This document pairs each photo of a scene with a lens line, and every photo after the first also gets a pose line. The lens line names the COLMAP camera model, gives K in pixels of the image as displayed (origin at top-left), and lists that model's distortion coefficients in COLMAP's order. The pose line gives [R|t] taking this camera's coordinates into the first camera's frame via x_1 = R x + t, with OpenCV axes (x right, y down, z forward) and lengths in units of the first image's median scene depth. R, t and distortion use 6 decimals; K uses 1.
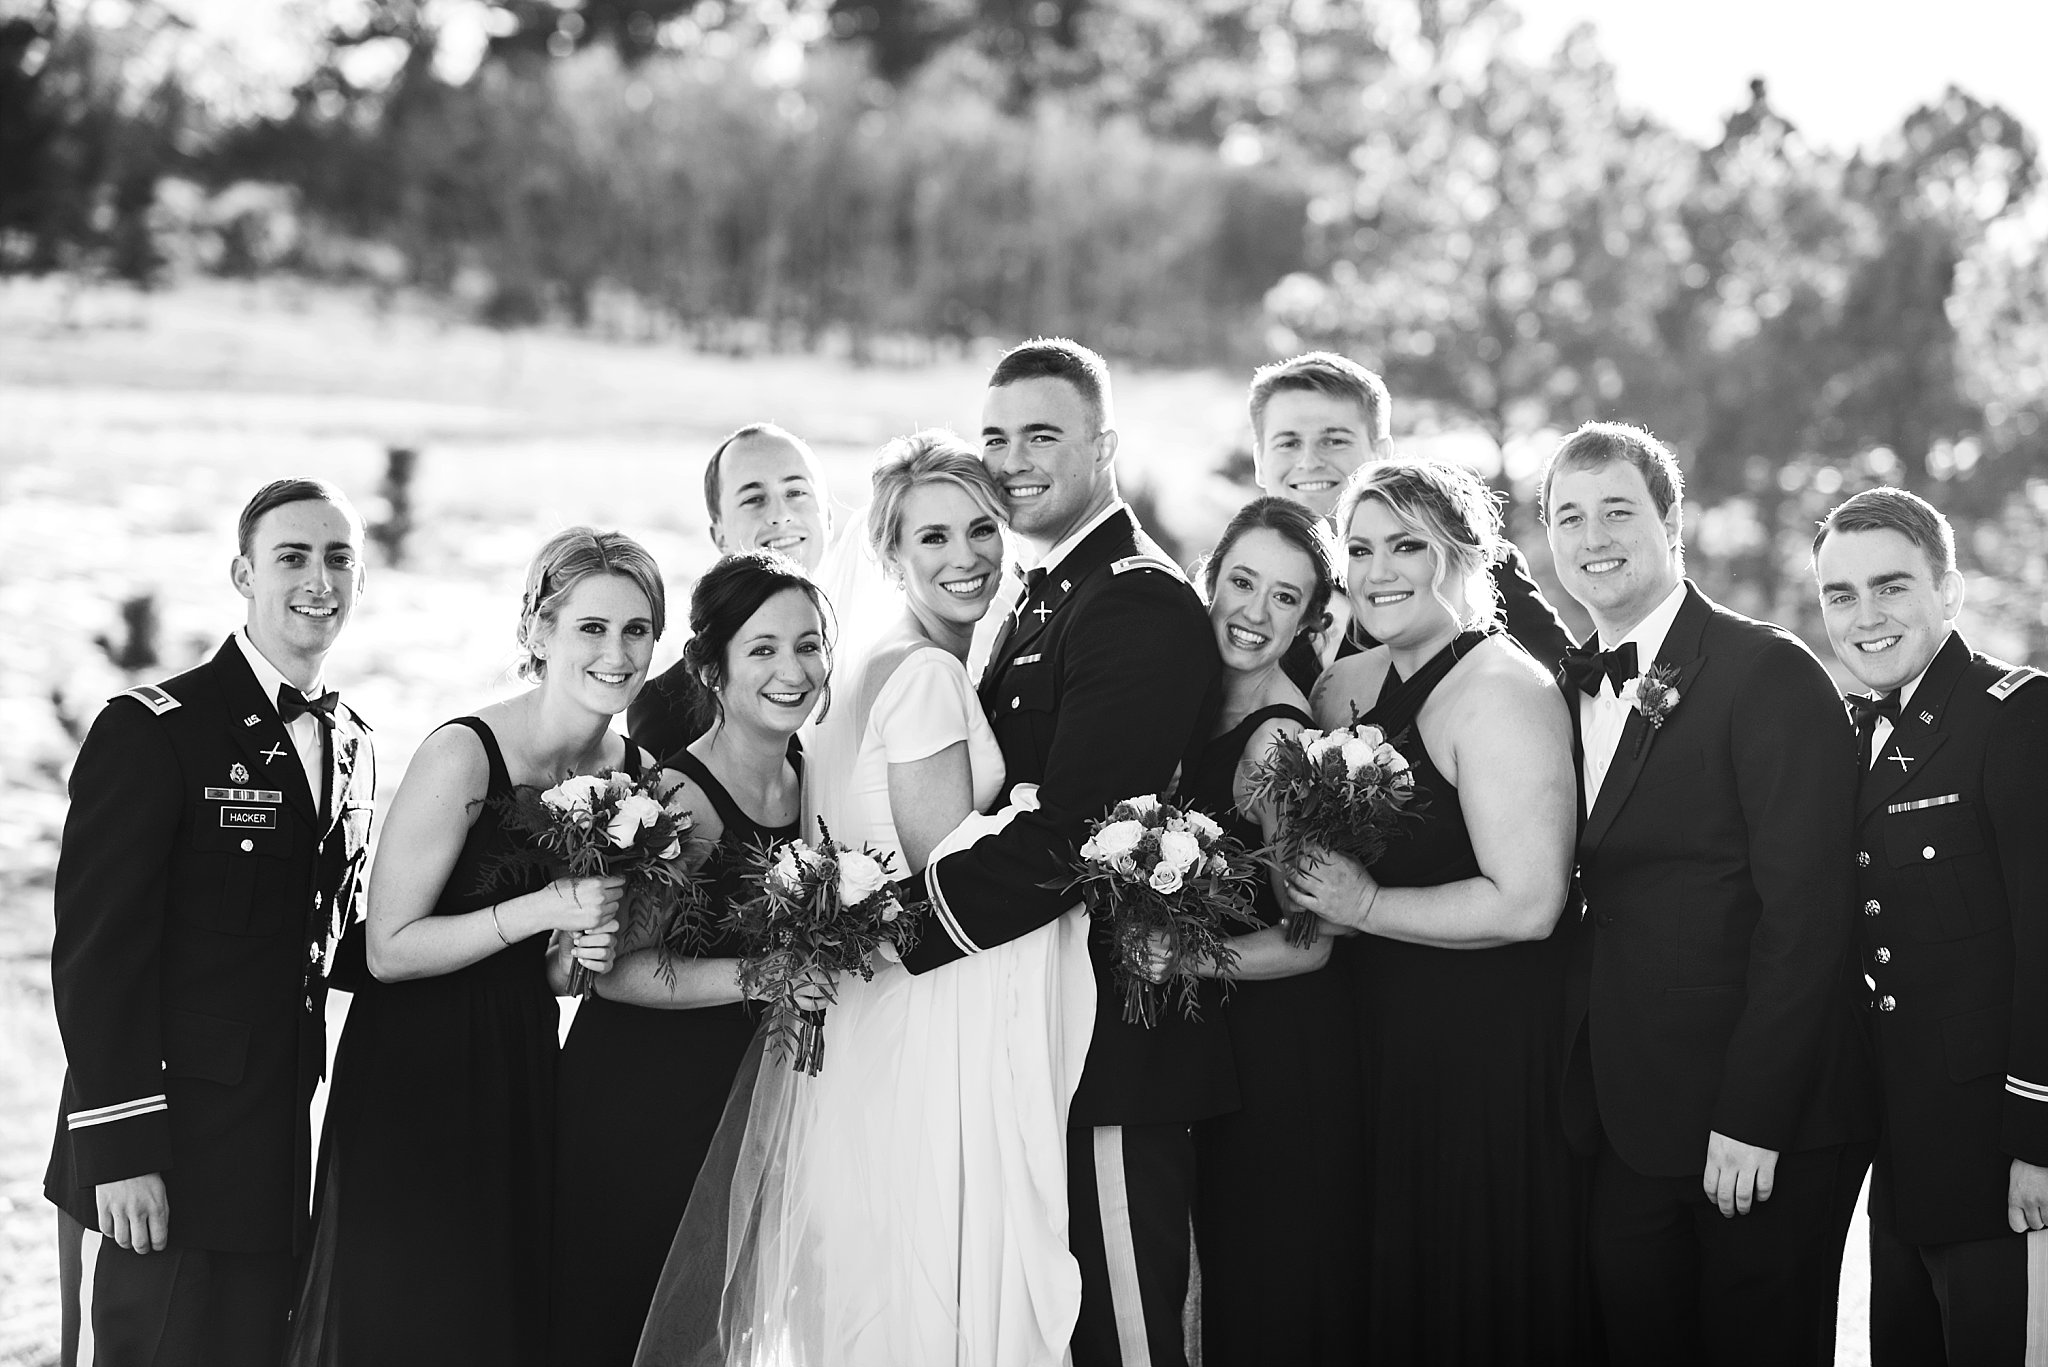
lens RADIAL K [[5122.8, 0, 1022.6], [0, 5122.8, 683.0], [0, 0, 1]] dist [-0.049305, 0.000000]
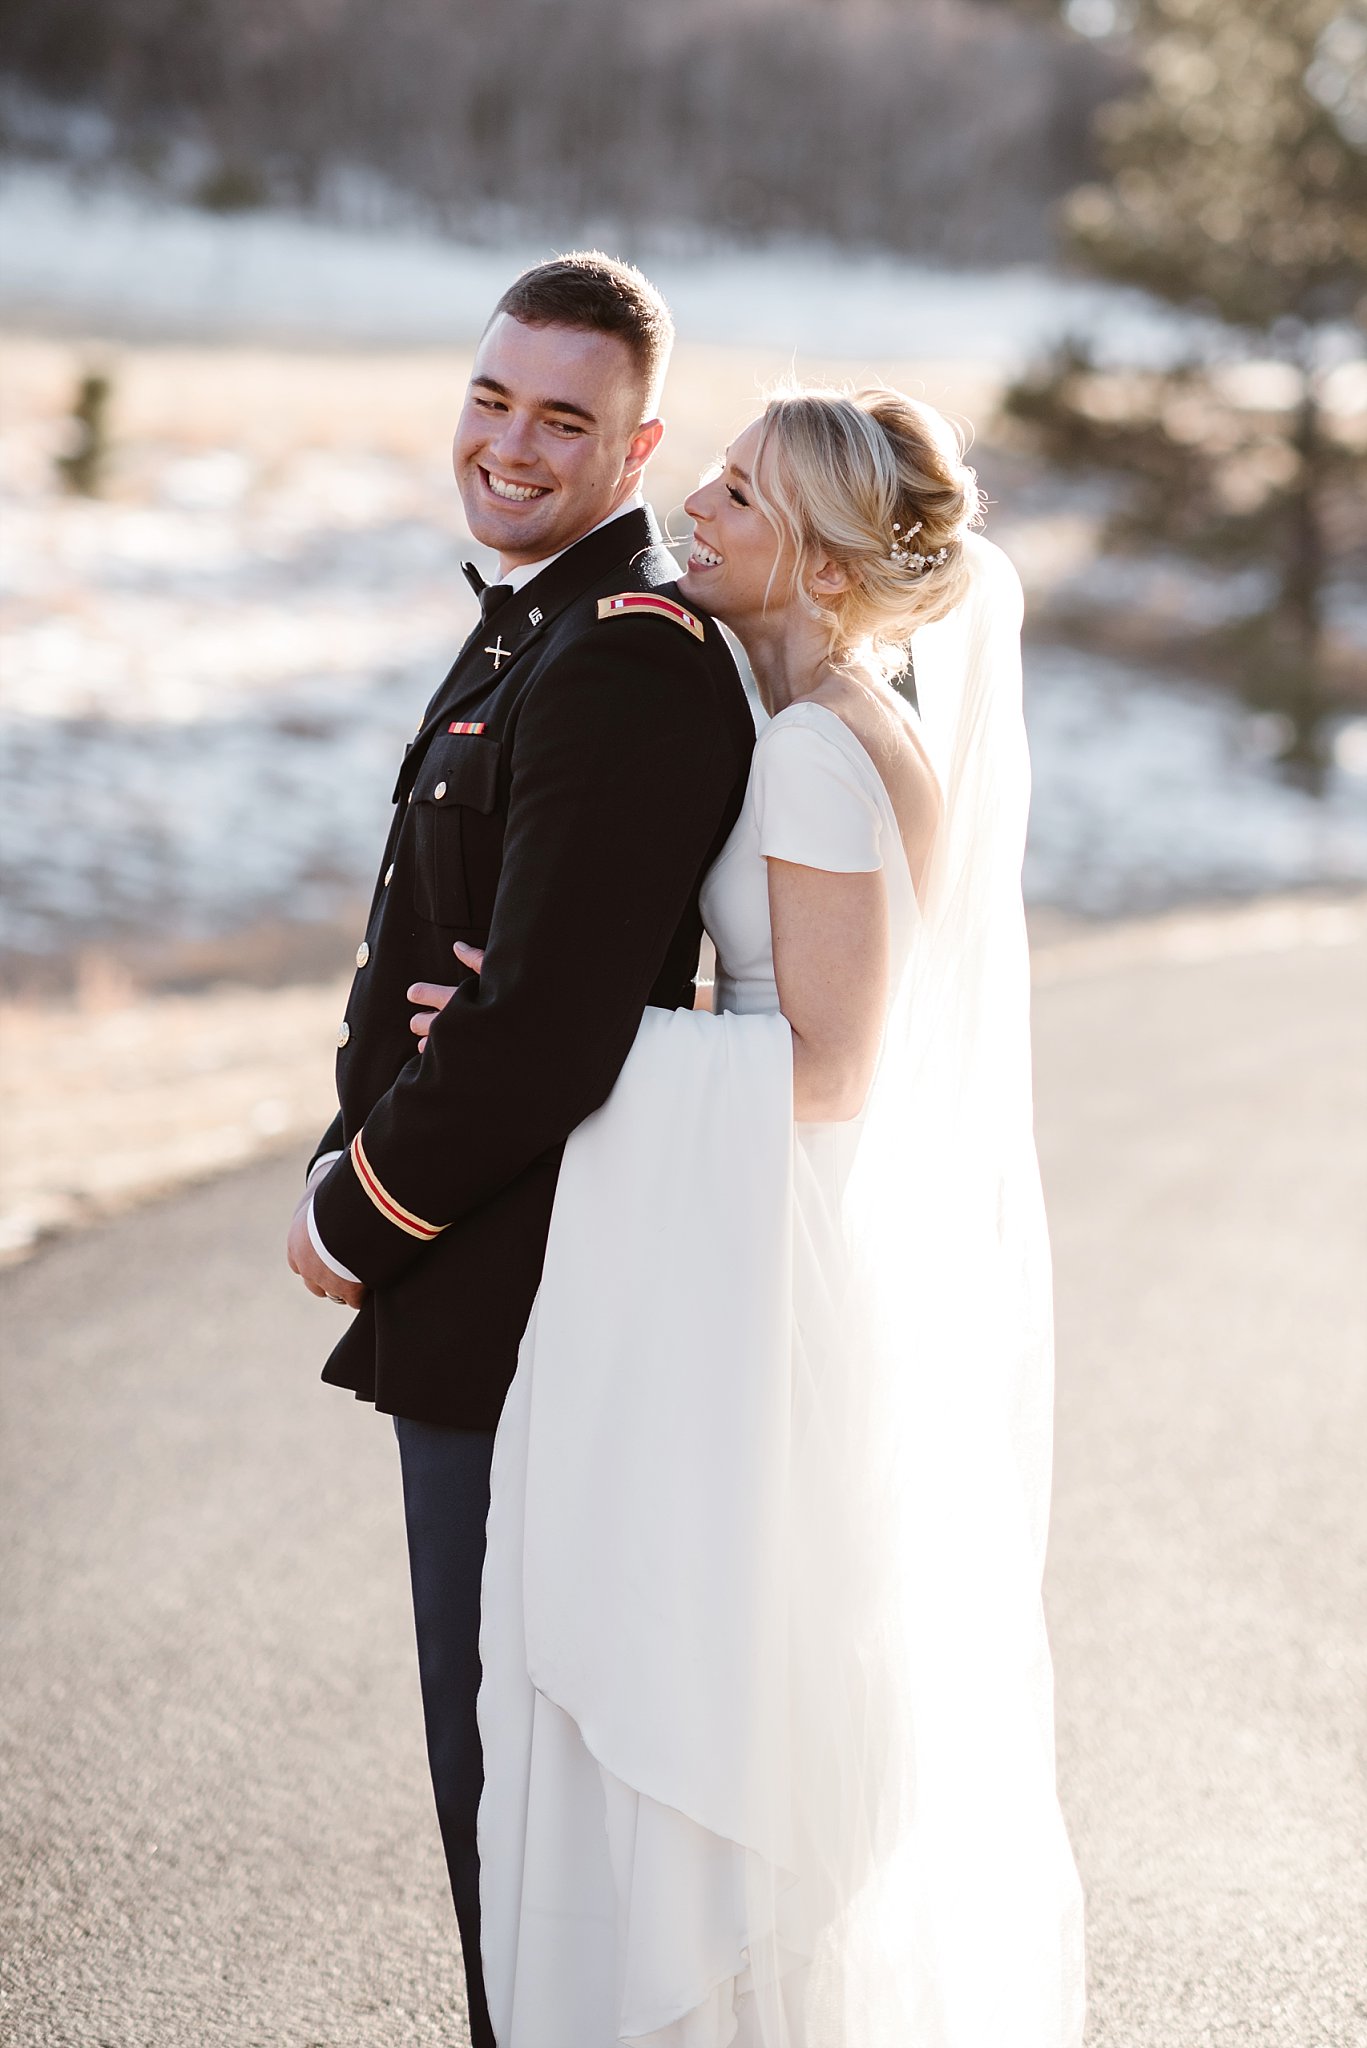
lens RADIAL K [[5122.8, 0, 684.3], [0, 5122.8, 1023.3], [0, 0, 1]] dist [-0.049305, 0.000000]
pose [[0.999005, 0.021980, -0.038797, 0.014458], [-0.018962, 0.996887, 0.076528, 0.000286], [0.040358, -0.075716, 0.996312, 0.120719]]
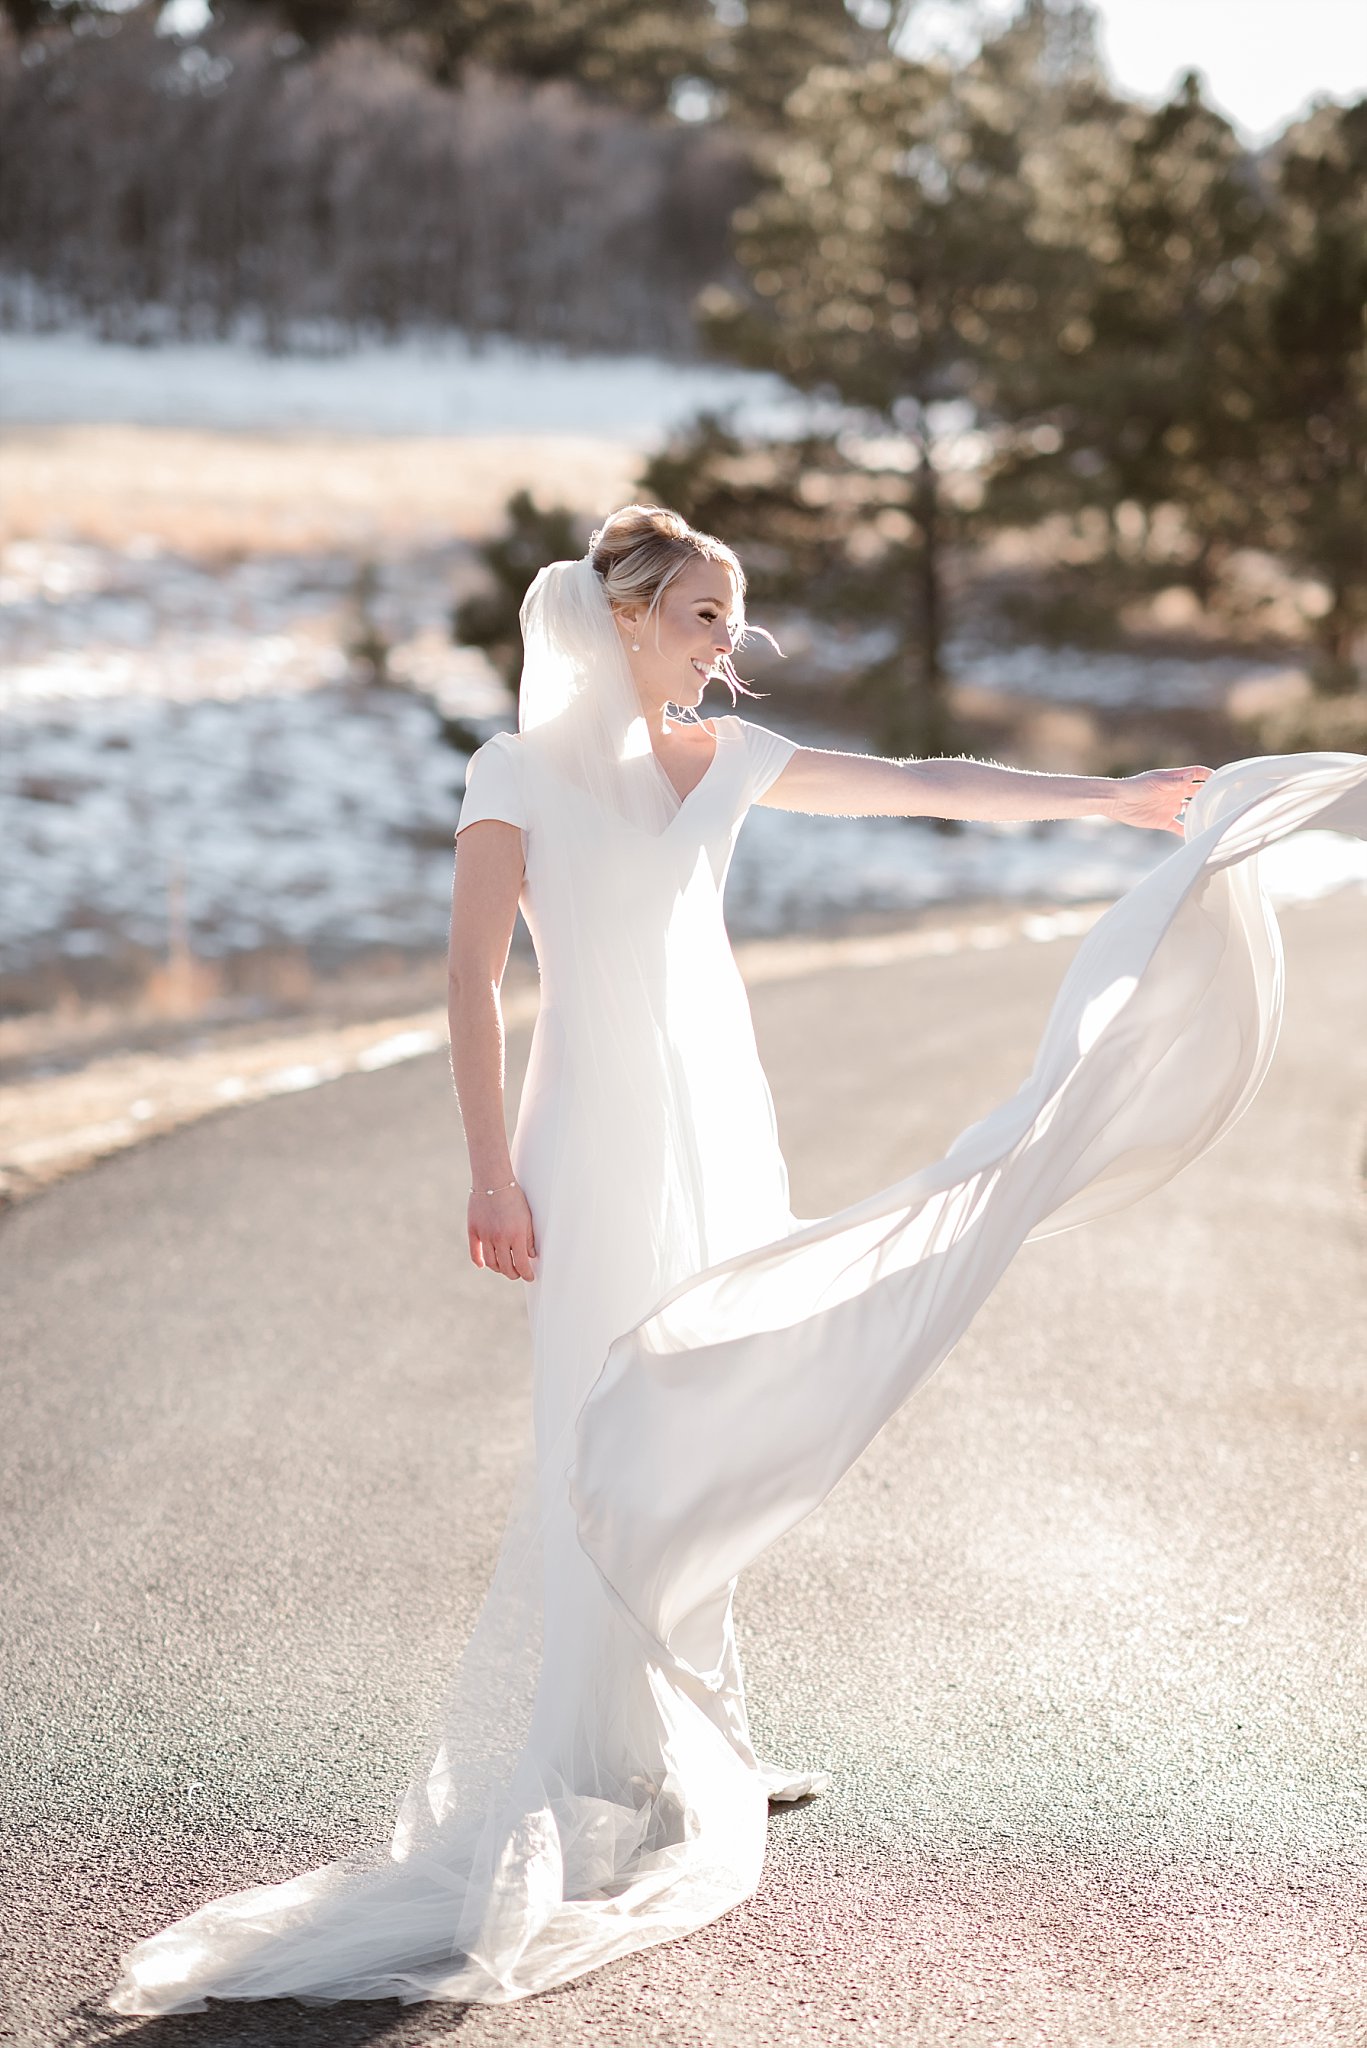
lens RADIAL K [[5122.8, 0, 681.8], [0, 5122.8, 1024.2], [0, 0, 1]] dist [-0.049305, 0.000000]
pose [[0.998921, -0.011281, 0.045061, -0.001227], [0.008374, 0.997902, 0.064197, 0.000904], [-0.045690, -0.063751, 0.996919, 0.058243]]
